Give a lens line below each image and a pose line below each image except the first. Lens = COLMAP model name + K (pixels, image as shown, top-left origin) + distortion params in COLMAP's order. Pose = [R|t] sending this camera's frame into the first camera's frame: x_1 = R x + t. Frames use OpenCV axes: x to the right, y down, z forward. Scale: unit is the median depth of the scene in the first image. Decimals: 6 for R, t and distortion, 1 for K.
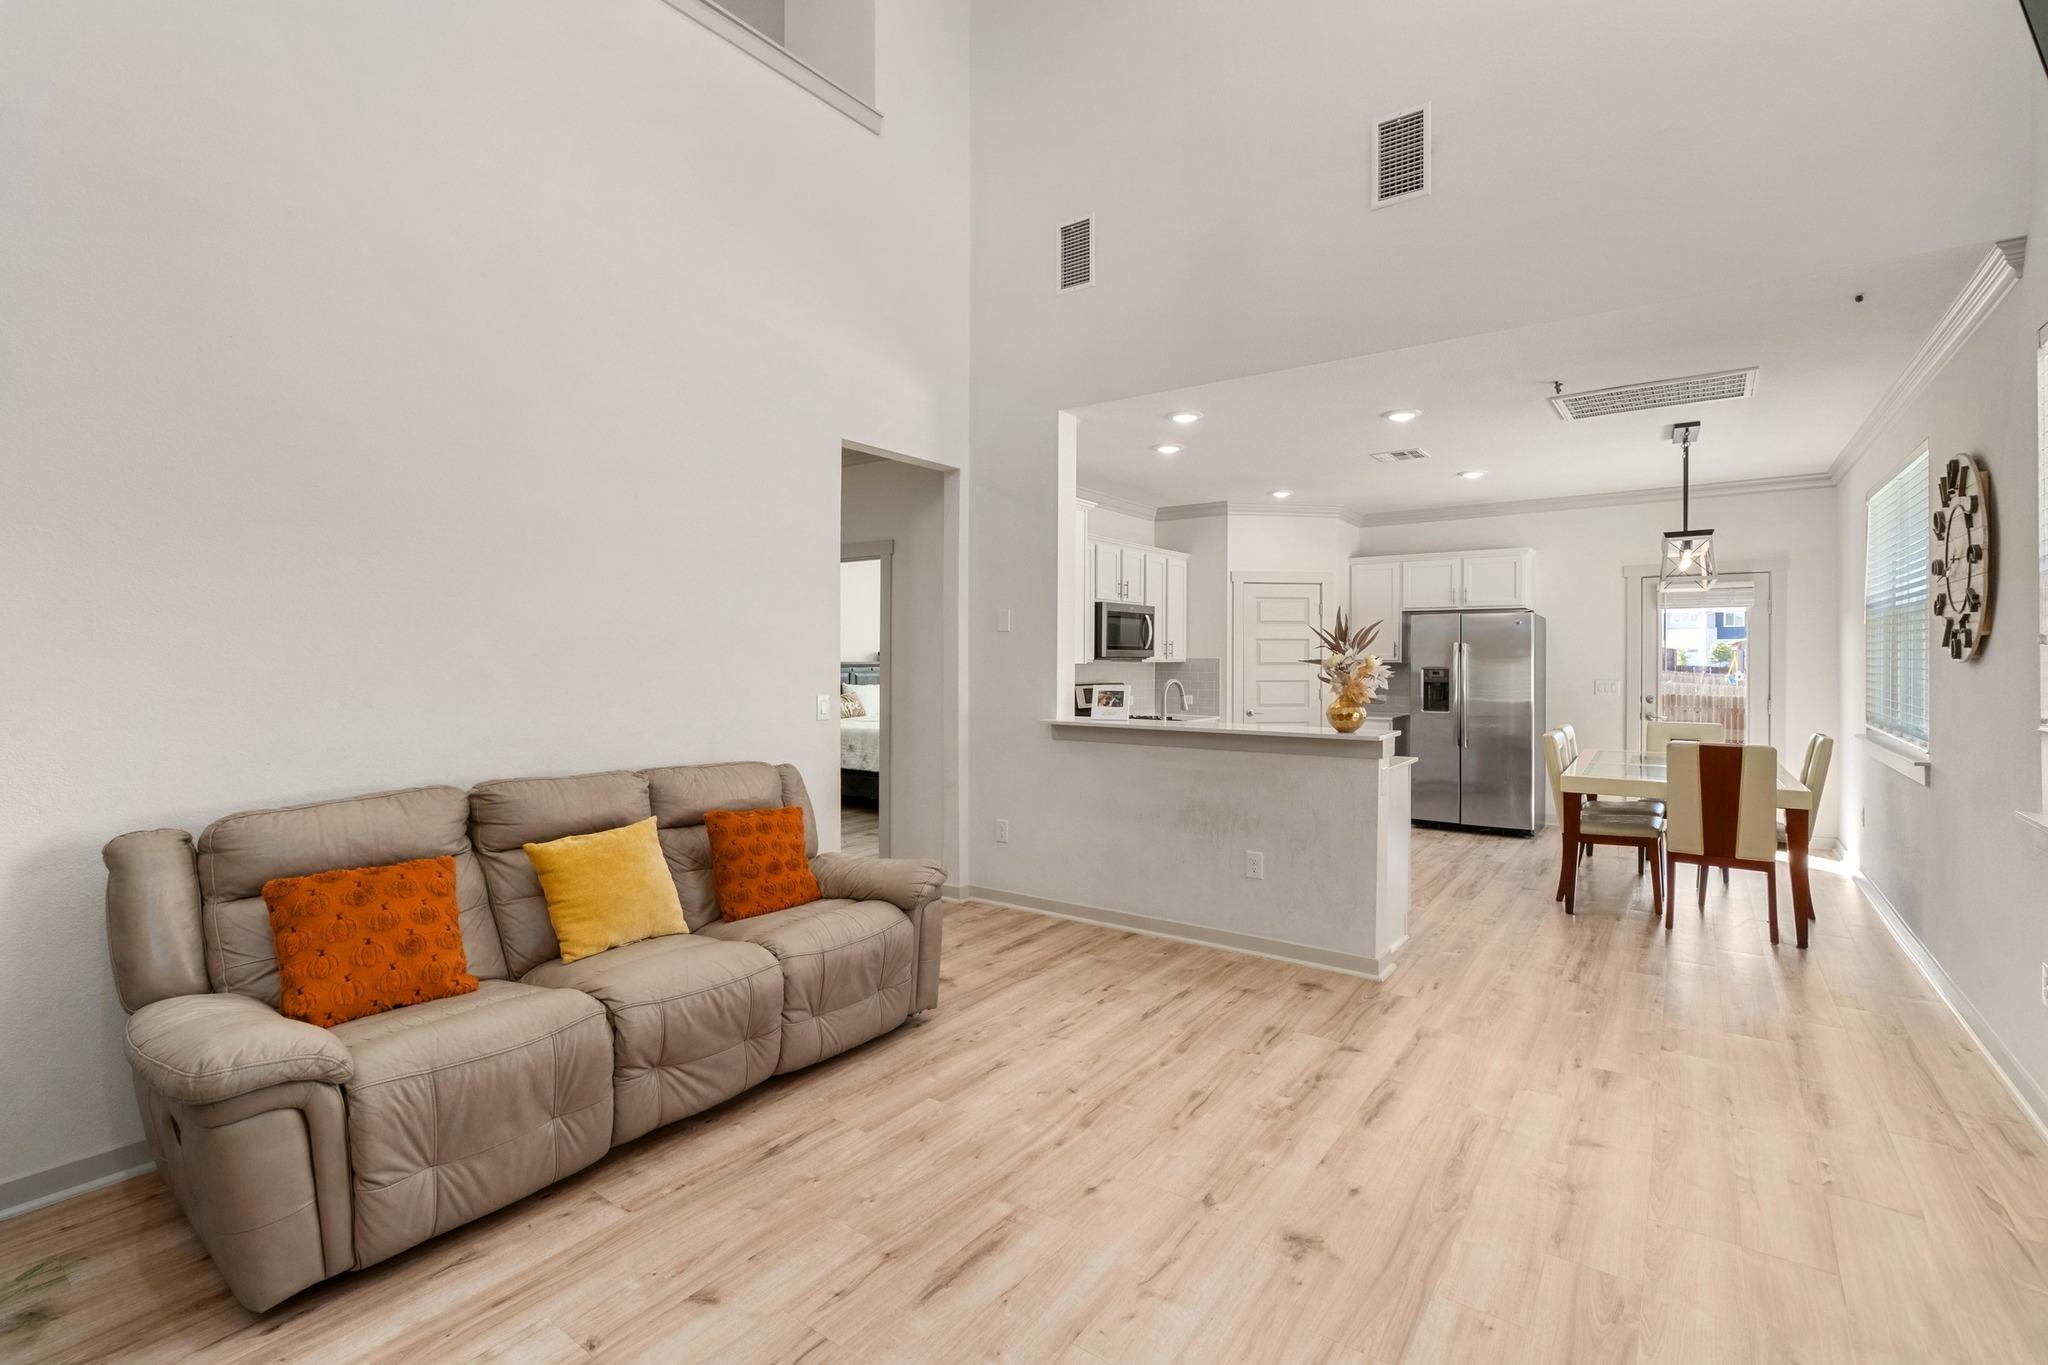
lens RADIAL K [[918.9, 0, 1043.3], [0, 918.9, 664.1], [0, 0, 1]] dist [-0.002684, -0.000286]
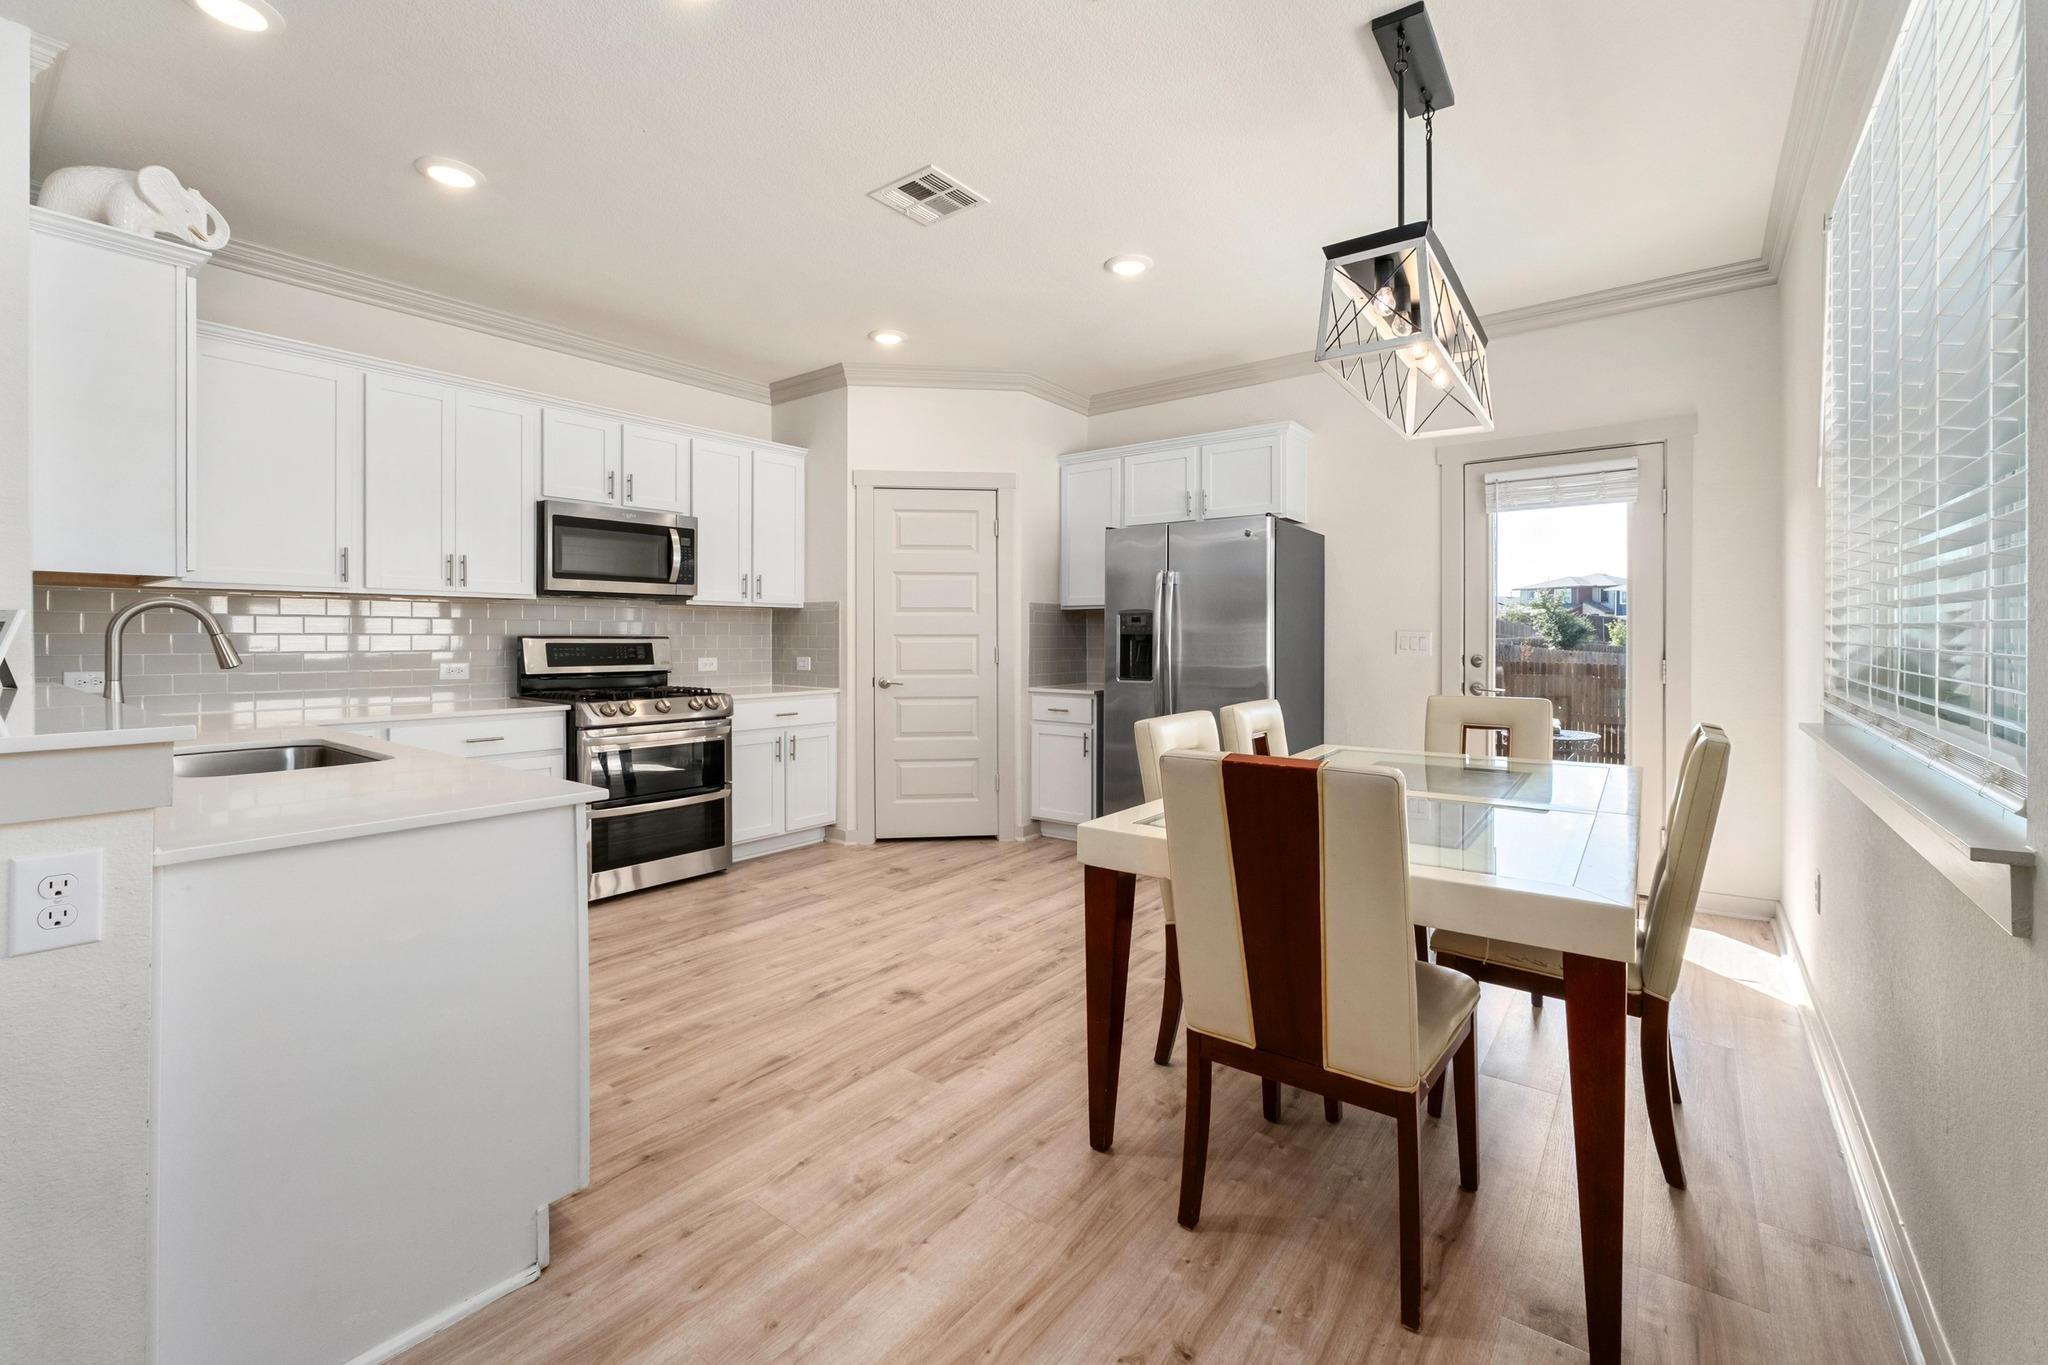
lens RADIAL K [[859.1, 0, 1026.0], [0, 859.1, 647.5], [0, 0, 1]] dist [-0.010650, 0.000176]
pose [[0.999286, -0.000200, -0.037792, 0.882652], [0.000390, 0.999987, 0.005014, 0.061268], [0.037791, -0.005025, 0.999273, 0.958642]]
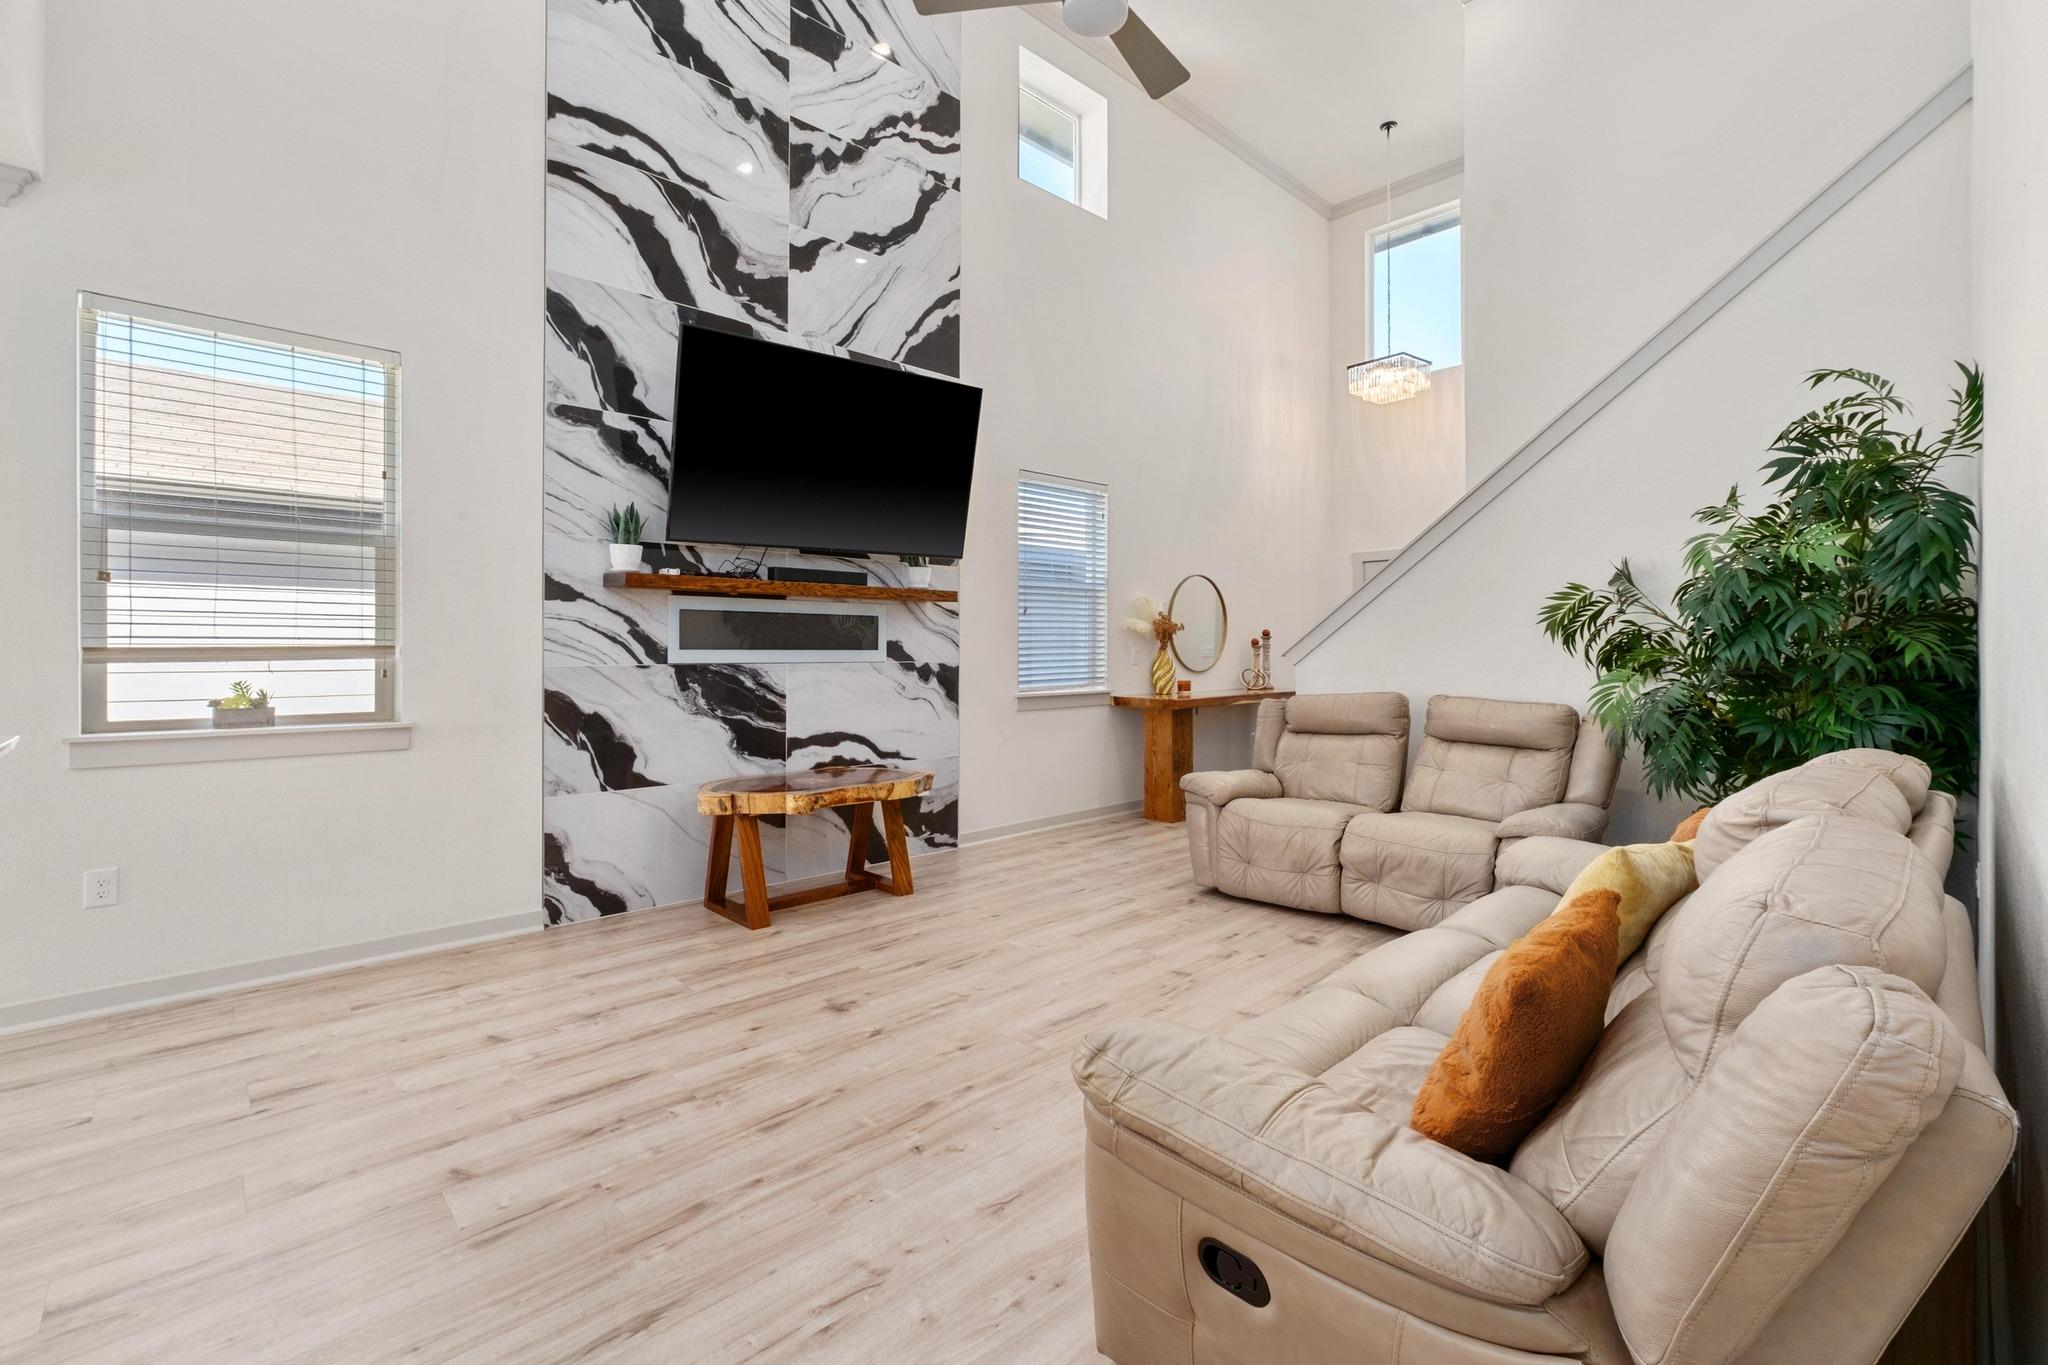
lens RADIAL K [[882.4, 0, 1012.8], [0, 882.4, 650.2], [0, 0, 1]] dist [-0.012265, 0.000746]
pose [[-0.978847, -0.002399, 0.204580, -0.179318], [-0.000604, 0.999961, 0.008836, 0.045196], [-0.204593, 0.008526, -0.978810, 1.574989]]
